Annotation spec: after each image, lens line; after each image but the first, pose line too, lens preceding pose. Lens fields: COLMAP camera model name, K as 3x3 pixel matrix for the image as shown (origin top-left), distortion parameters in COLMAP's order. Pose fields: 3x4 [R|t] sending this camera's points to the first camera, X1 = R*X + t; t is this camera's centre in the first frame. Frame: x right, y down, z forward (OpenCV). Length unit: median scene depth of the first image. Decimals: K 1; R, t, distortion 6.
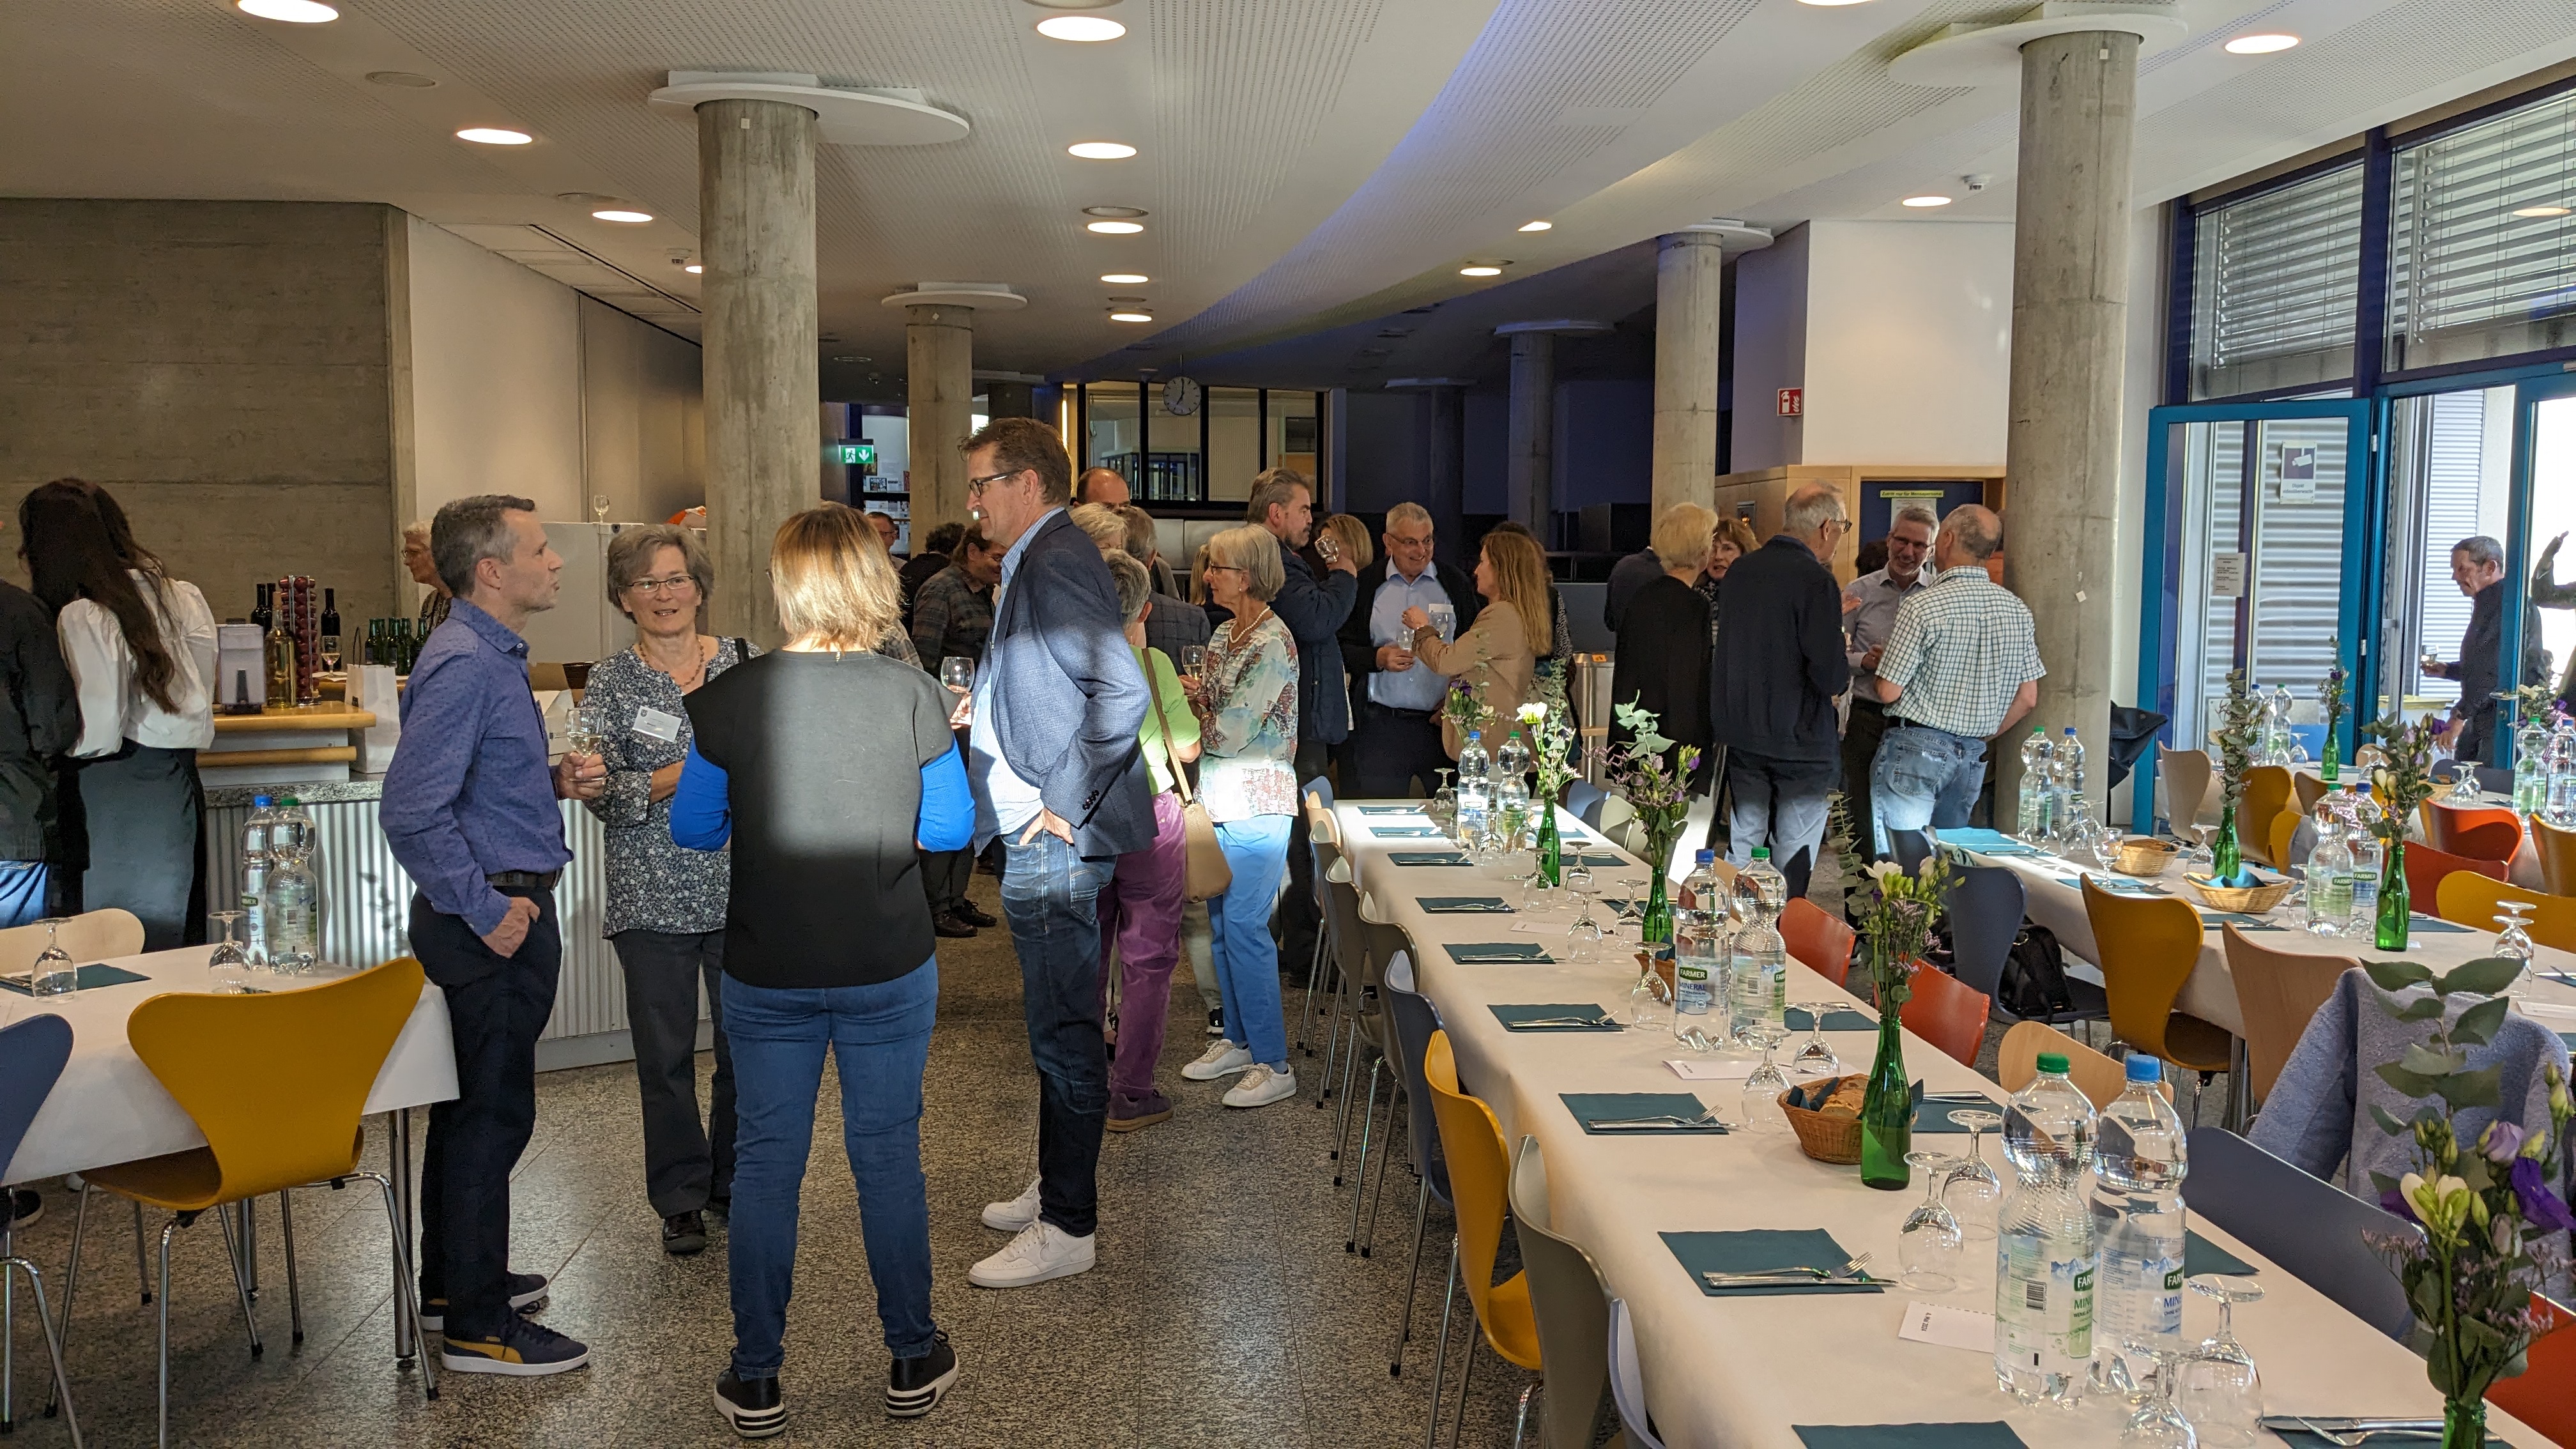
lens RADIAL K [[2019.3, 0, 1288.0], [0, 2019.3, 724.5], [0, 0, 1]] dist [0.080091, -0.135993]
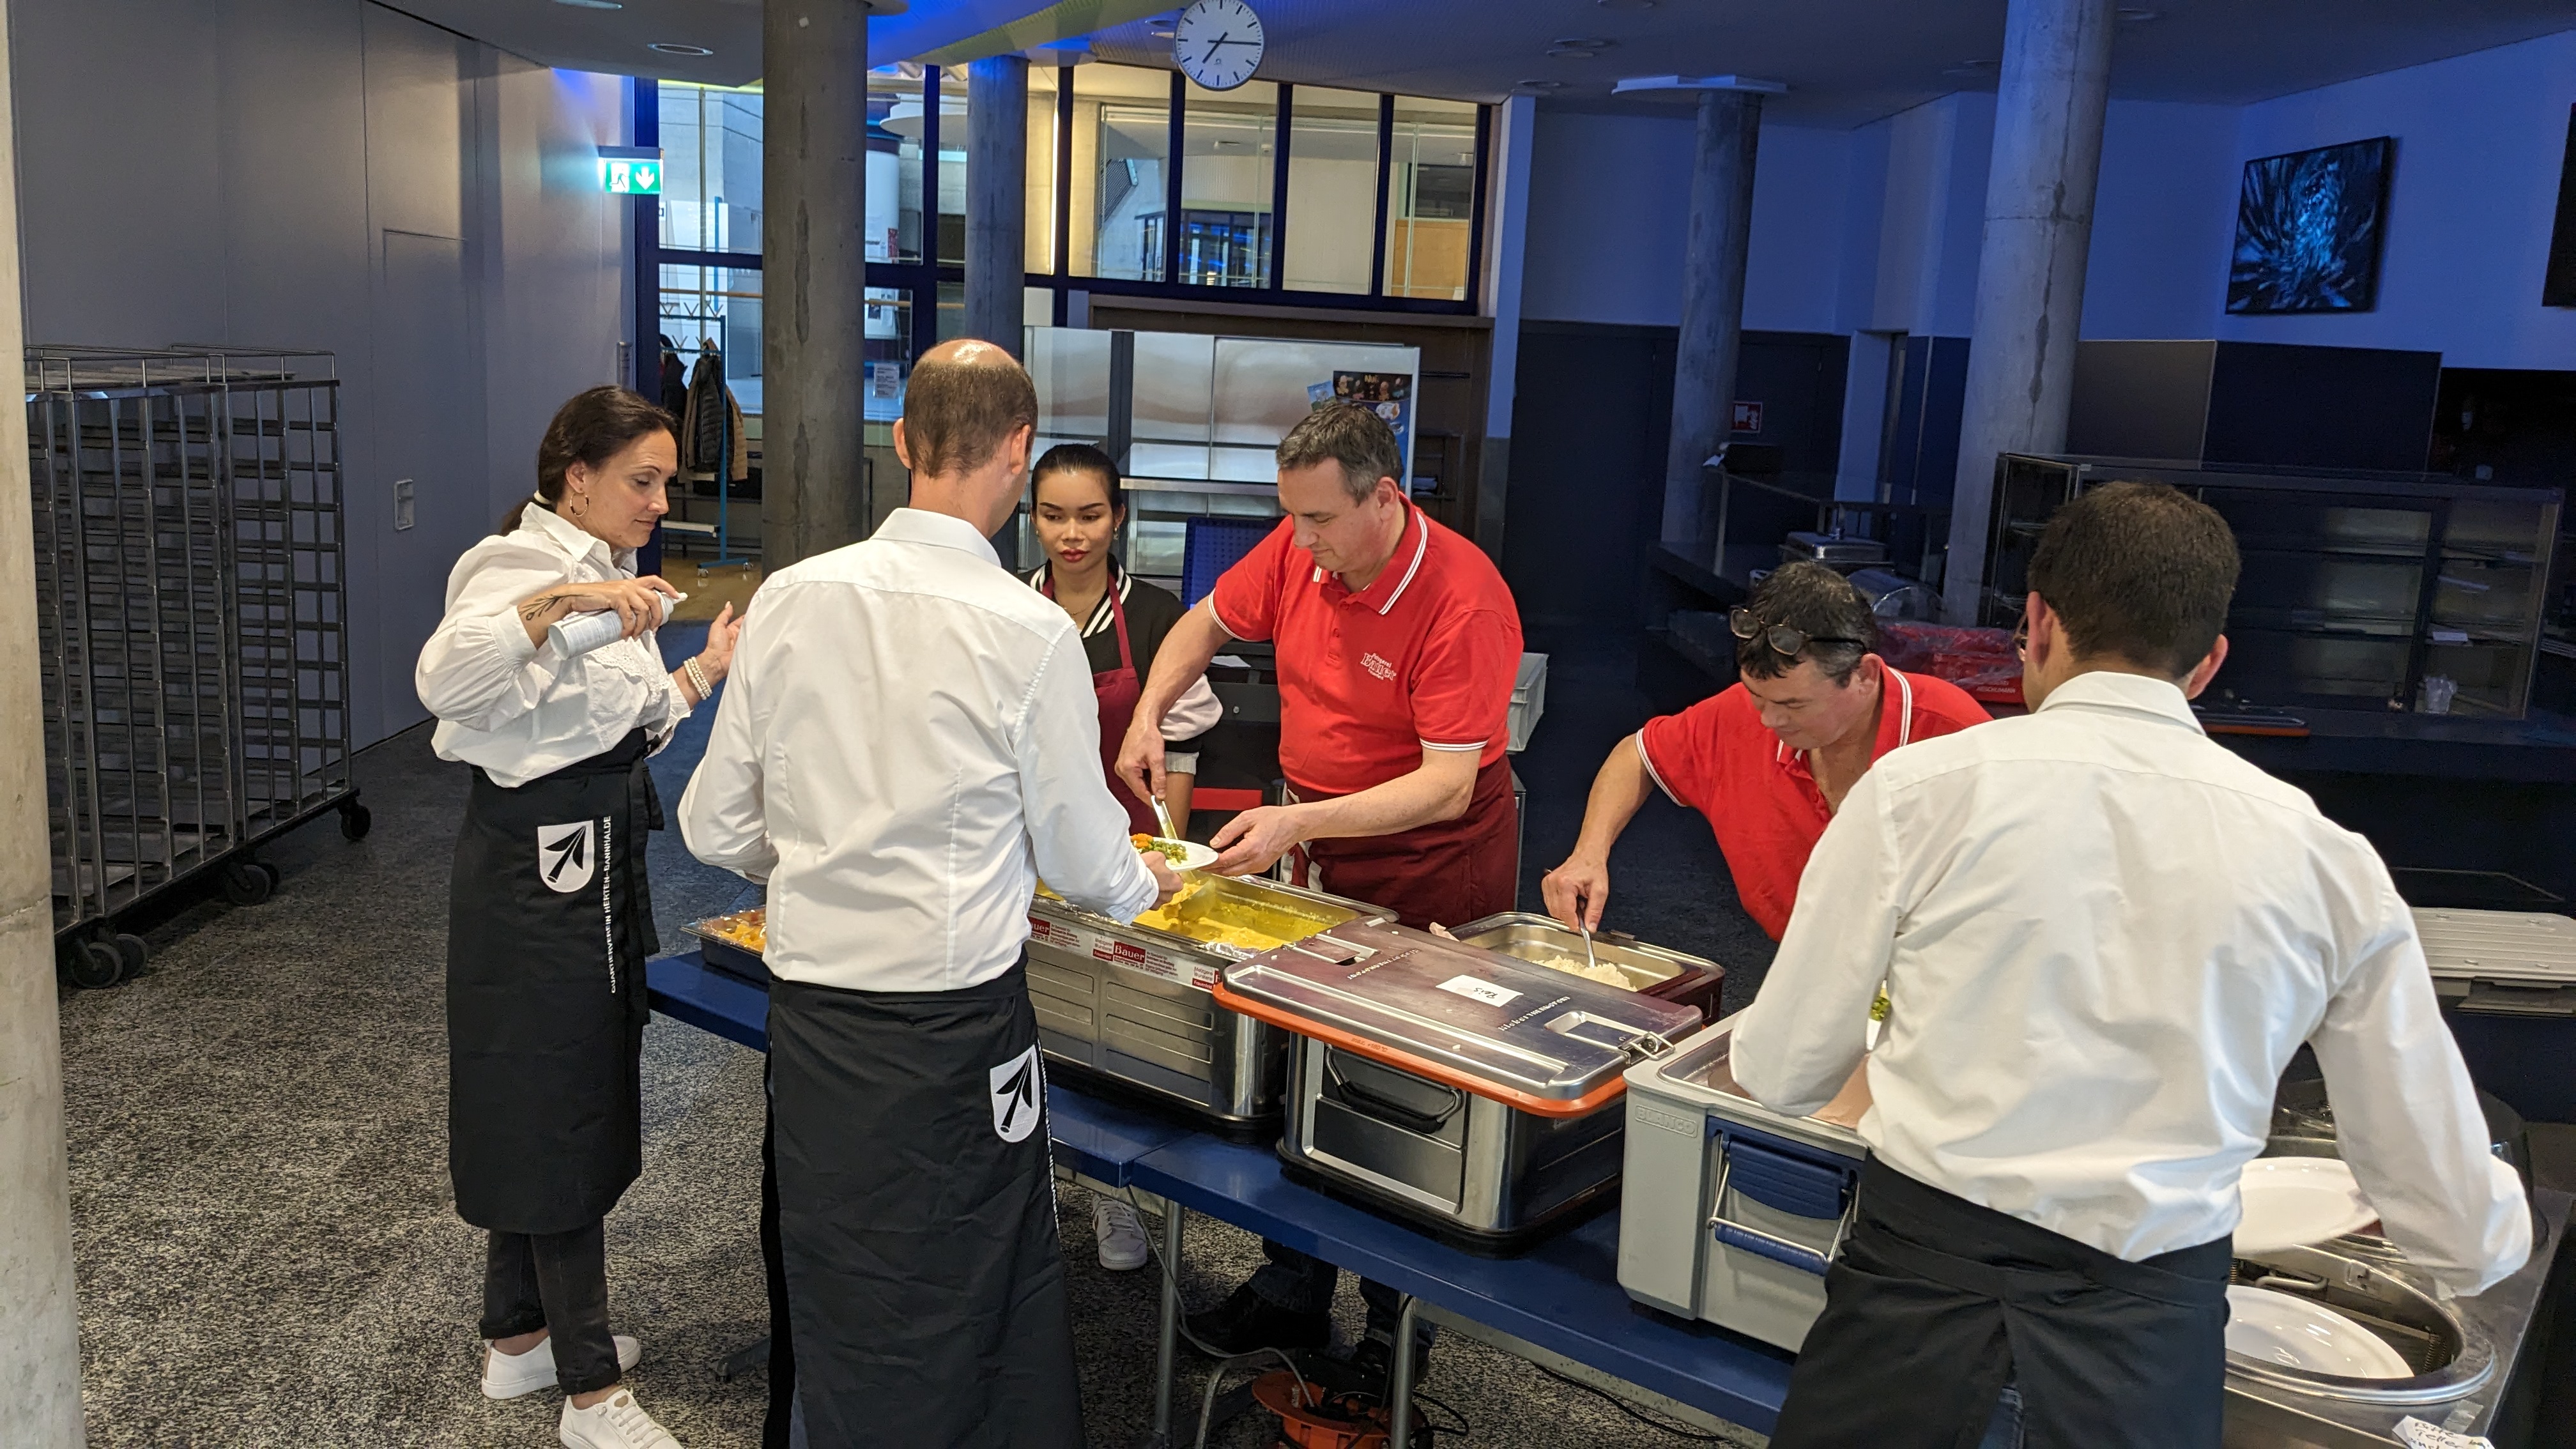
lens RADIAL K [[2039.7, 0, 1298.2], [0, 2039.7, 670.5], [0, 0, 1]] dist [0.062018, -0.089824]
pose [[0.997661, 0.052985, -0.043192, -0.010506], [-0.049530, 0.995762, 0.077488, -0.155592], [0.047114, -0.075167, 0.996057, 1.327386]]
